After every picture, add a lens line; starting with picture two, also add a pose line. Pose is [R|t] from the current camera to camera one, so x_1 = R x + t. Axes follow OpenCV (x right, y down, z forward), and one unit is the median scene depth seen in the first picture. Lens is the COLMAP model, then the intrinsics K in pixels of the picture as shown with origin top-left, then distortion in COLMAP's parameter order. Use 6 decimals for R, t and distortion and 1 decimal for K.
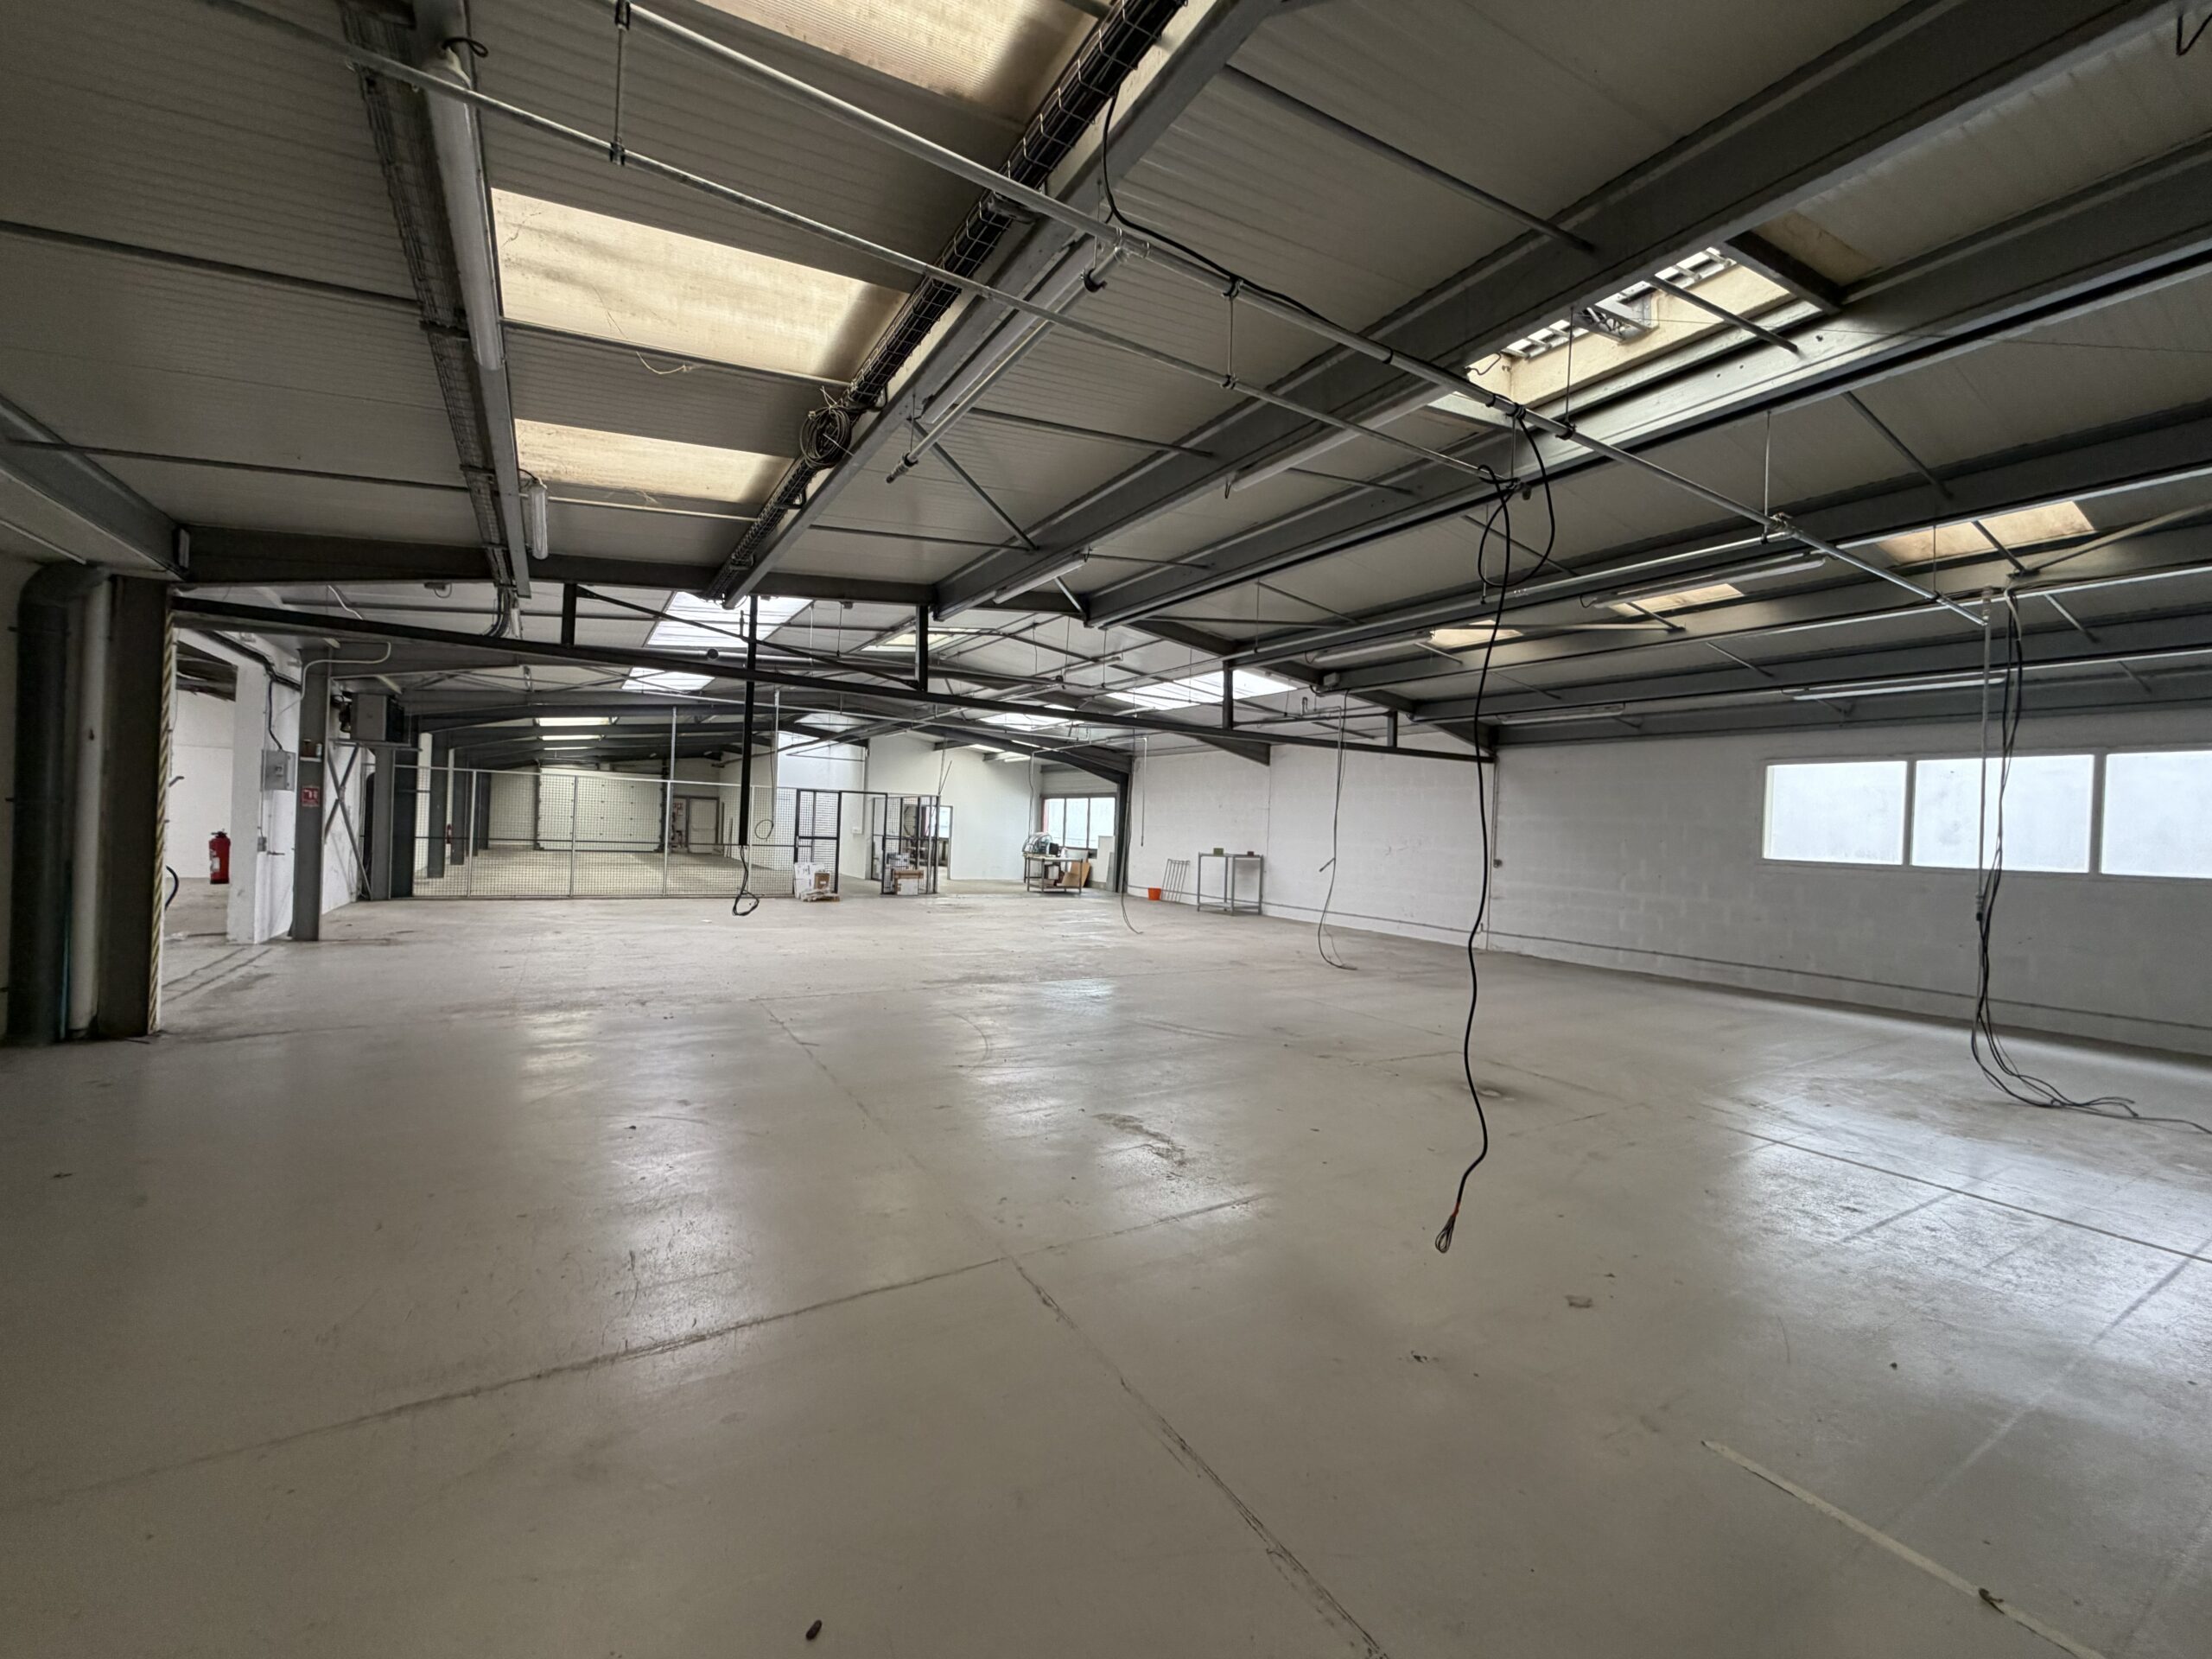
lens RADIAL K [[888.7, 0, 1099.5], [0, 888.7, 829.6], [0, 0, 1]] dist [-0.000091, -0.000003]
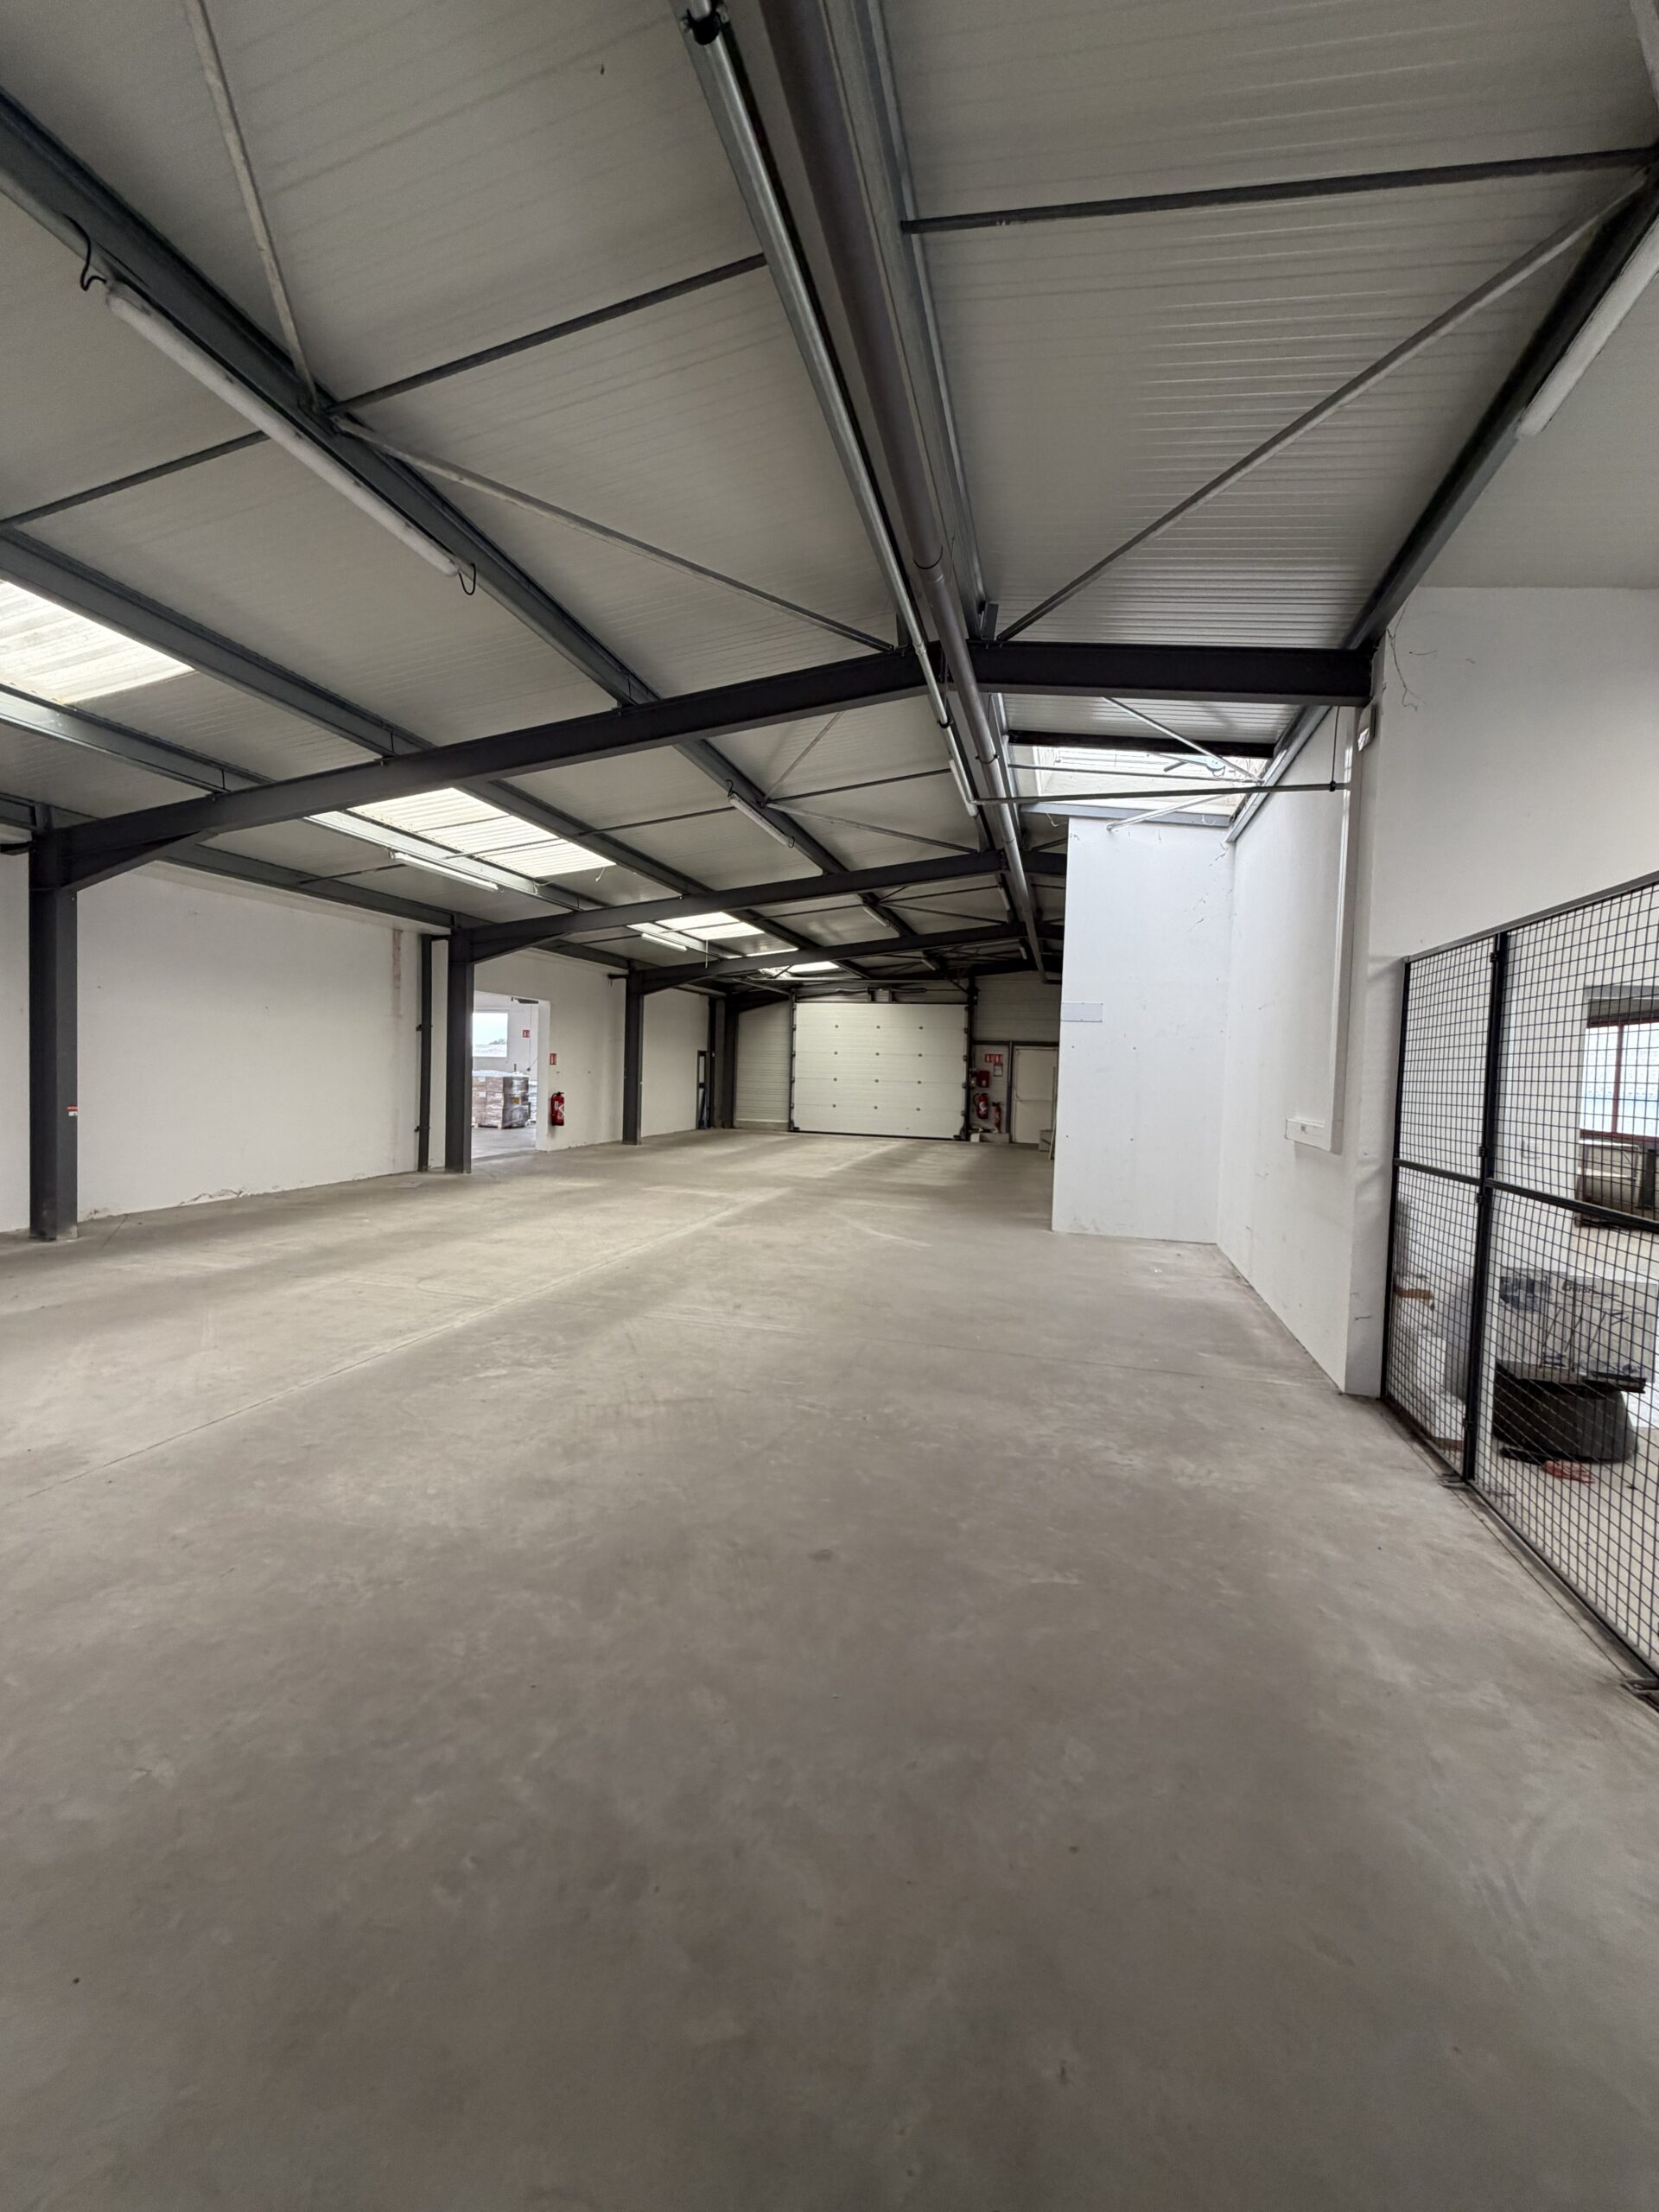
lens RADIAL K [[888.7, 0, 828.4], [0, 888.7, 1106.0], [0, 0, 1]] dist [-0.000091, -0.000003]
pose [[0.690928, 0.012487, -0.722815, -0.149378], [-0.003223, 0.999894, 0.014193, -0.004706], [0.722916, -0.007476, 0.690896, 0.574878]]
